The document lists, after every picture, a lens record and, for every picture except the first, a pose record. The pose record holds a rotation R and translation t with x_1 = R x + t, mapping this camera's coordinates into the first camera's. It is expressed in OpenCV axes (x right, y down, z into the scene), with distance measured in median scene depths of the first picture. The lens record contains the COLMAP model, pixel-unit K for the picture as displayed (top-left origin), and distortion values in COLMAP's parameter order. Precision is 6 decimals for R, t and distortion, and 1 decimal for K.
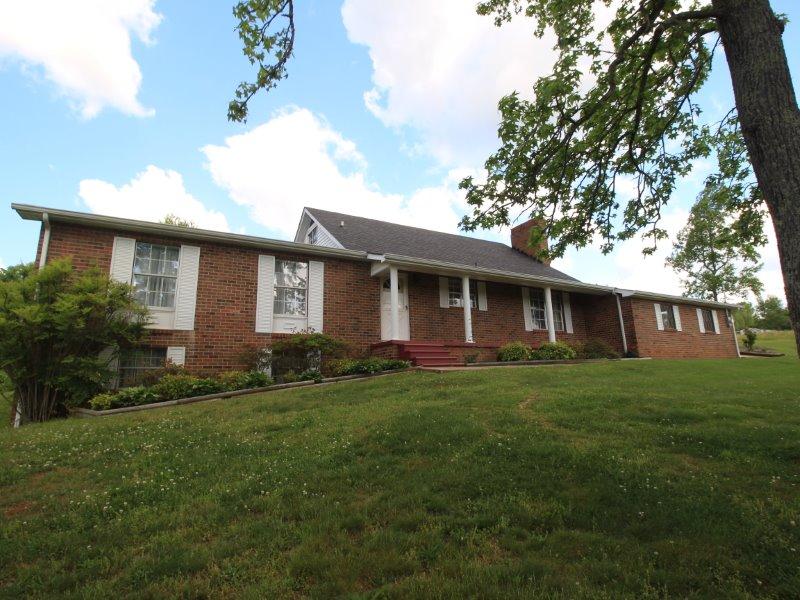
lens RADIAL K [[419.7, 0, 402.0], [0, 419.7, 285.3], [0, 0, 1]] dist [-0.003006, -0.000537]
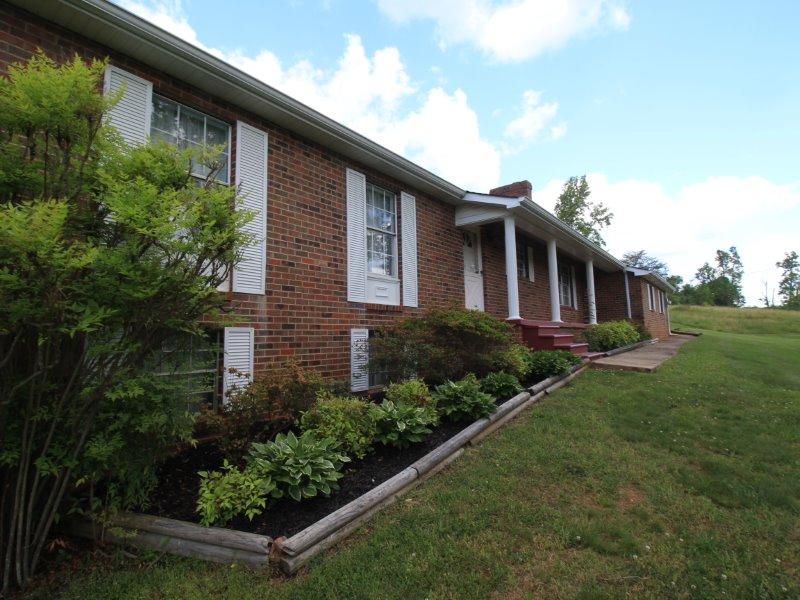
lens RADIAL K [[415.9, 0, 400.0], [0, 415.9, 300.0], [0, 0, 1]] dist [0.001858, -0.000013]
pose [[0.924477, 0.044838, 0.378591, -0.409050], [-0.093303, 0.989470, 0.110648, 0.032416], [-0.369643, -0.137616, 0.918927, 0.362100]]
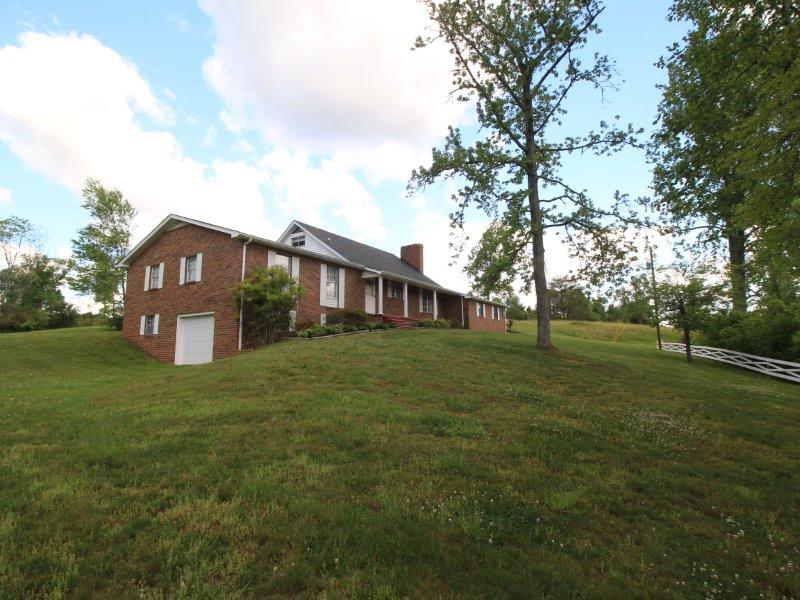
lens RADIAL K [[415.9, 0, 400.0], [0, 415.9, 300.0], [0, 0, 1]] dist [0.001858, -0.000013]
pose [[0.890394, 0.079502, 0.448193, -0.716158], [-0.122428, 0.990174, 0.067579, -0.068831], [-0.438417, -0.115043, 0.891379, -0.692158]]
